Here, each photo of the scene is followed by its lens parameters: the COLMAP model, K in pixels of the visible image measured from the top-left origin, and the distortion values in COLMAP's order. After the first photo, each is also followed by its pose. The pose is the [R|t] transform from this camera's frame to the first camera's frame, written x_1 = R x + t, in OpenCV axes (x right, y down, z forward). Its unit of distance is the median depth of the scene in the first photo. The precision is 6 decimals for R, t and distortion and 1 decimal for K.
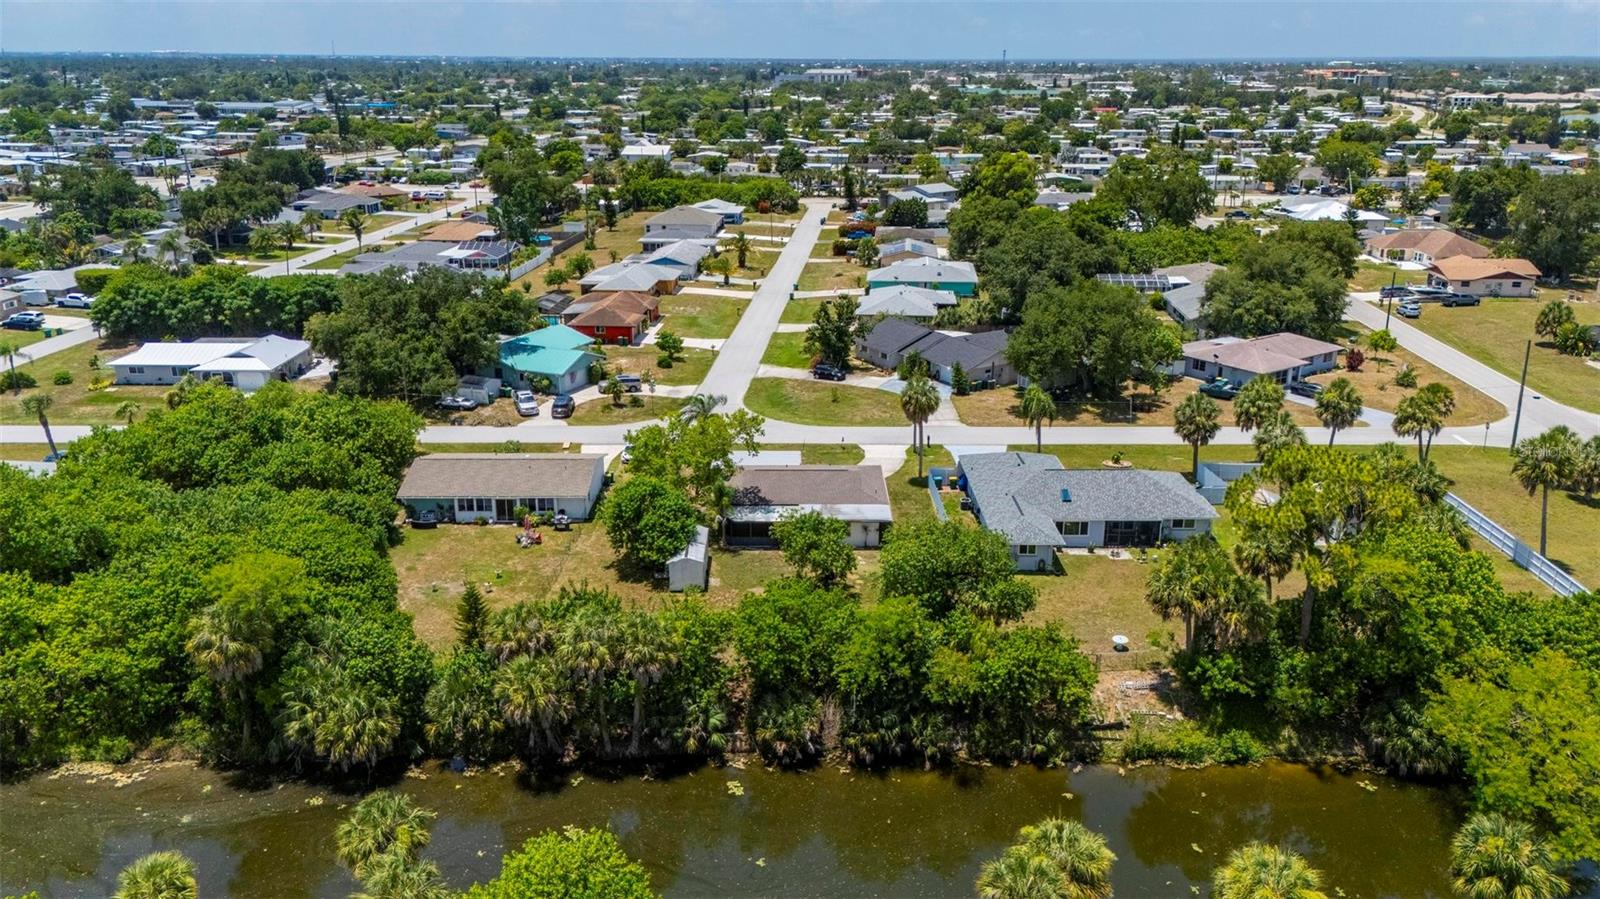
lens RADIAL K [[1181.7, 0, 801.7], [0, 1181.7, 480.1], [0, 0, 1]] dist [0.063434, -0.064580]
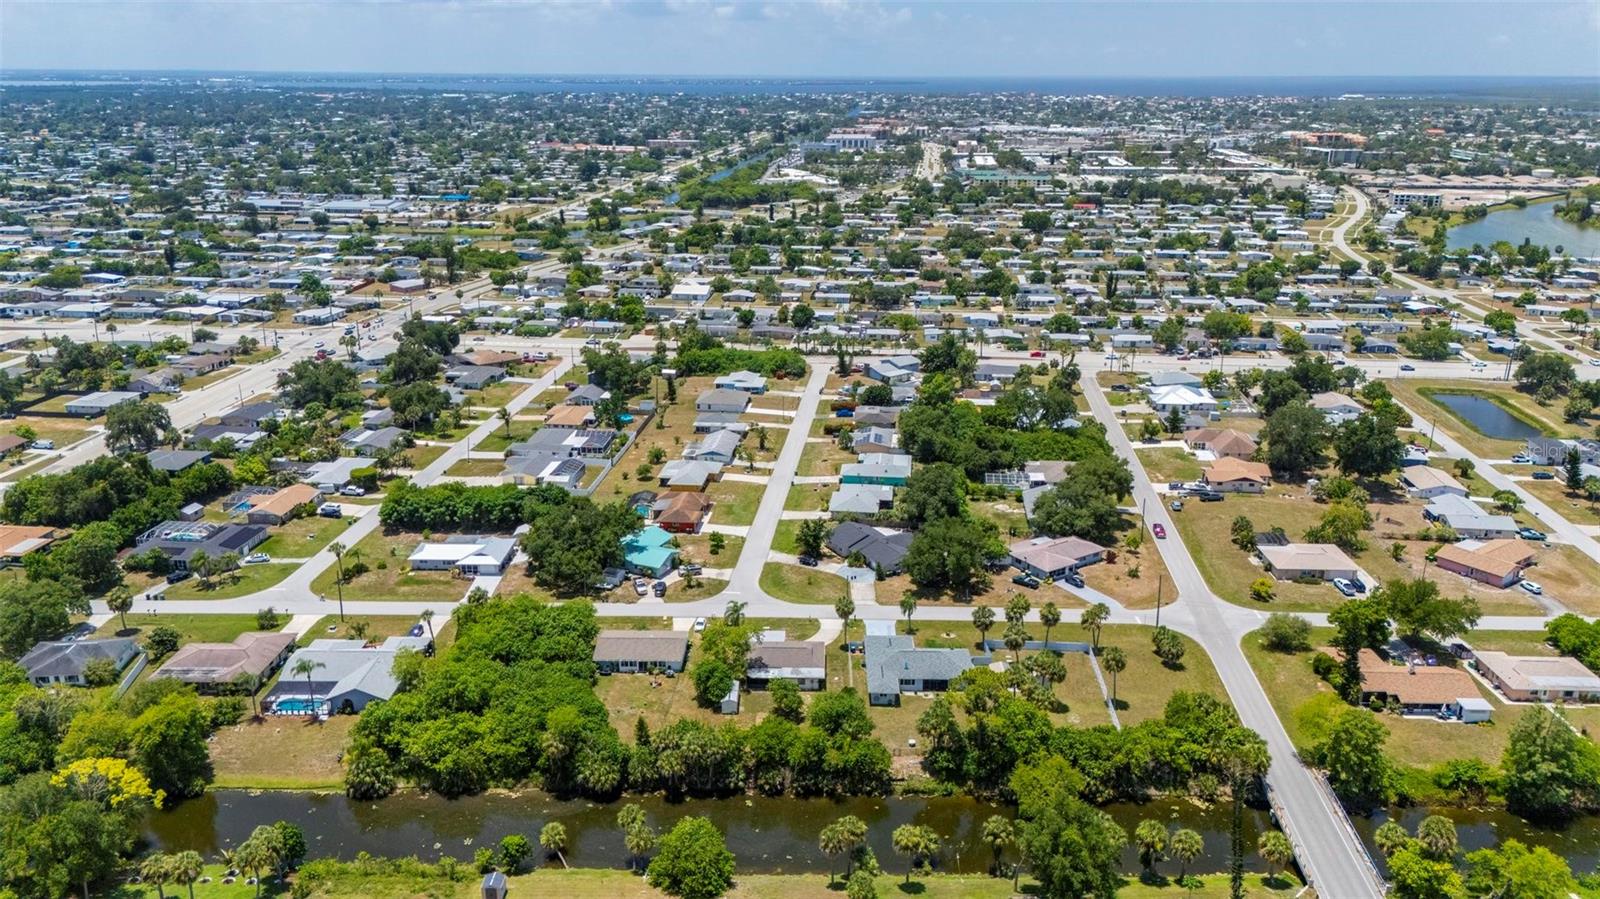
lens RADIAL K [[1181.7, 0, 802.5], [0, 1181.7, 445.5], [0, 0, 1]] dist [0.063434, -0.064580]
pose [[0.999705, 0.008047, -0.022906, 0.072537], [-0.008822, 0.999384, -0.033970, -0.275518], [0.022619, 0.034162, 0.999160, -1.026379]]
